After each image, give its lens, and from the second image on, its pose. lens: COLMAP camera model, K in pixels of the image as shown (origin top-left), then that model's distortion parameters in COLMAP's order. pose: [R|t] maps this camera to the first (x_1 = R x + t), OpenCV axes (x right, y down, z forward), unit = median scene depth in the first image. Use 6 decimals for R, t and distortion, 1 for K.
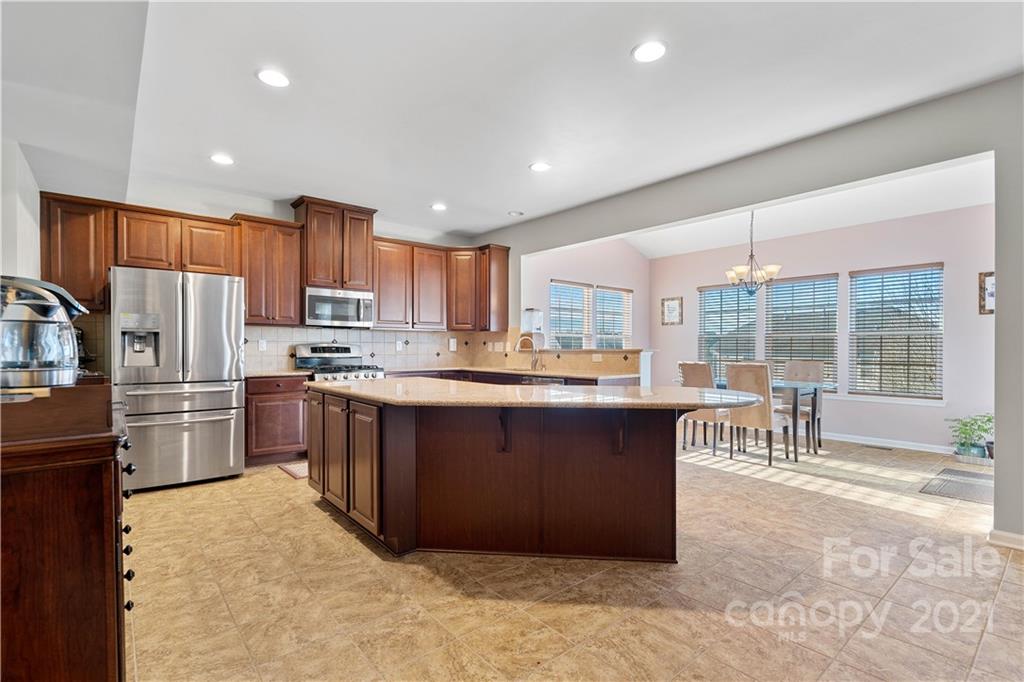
lens RADIAL K [[470.5, 0, 504.2], [0, 470.5, 346.9], [0, 0, 1]] dist [-0.001630, -0.000377]
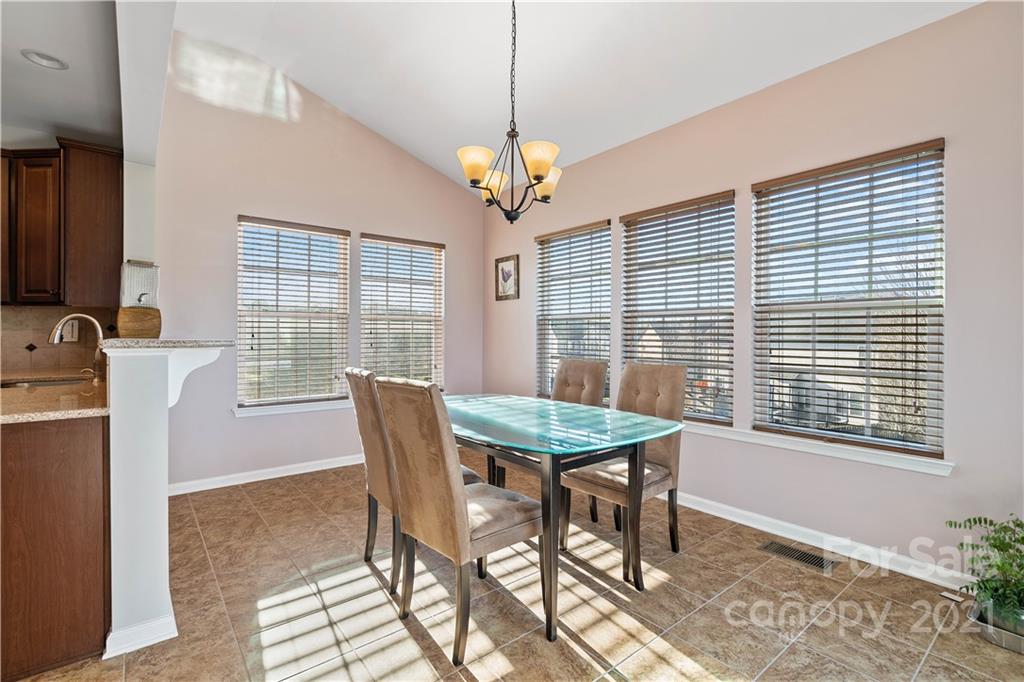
lens RADIAL K [[470.5, 0, 493.1], [0, 470.5, 333.4], [0, 0, 1]] dist [-0.001630, -0.000377]
pose [[0.999853, 0.000209, -0.017116, 0.546680], [-0.000241, 0.999998, -0.001885, -0.000561], [0.017116, 0.001889, 0.999852, 0.582108]]
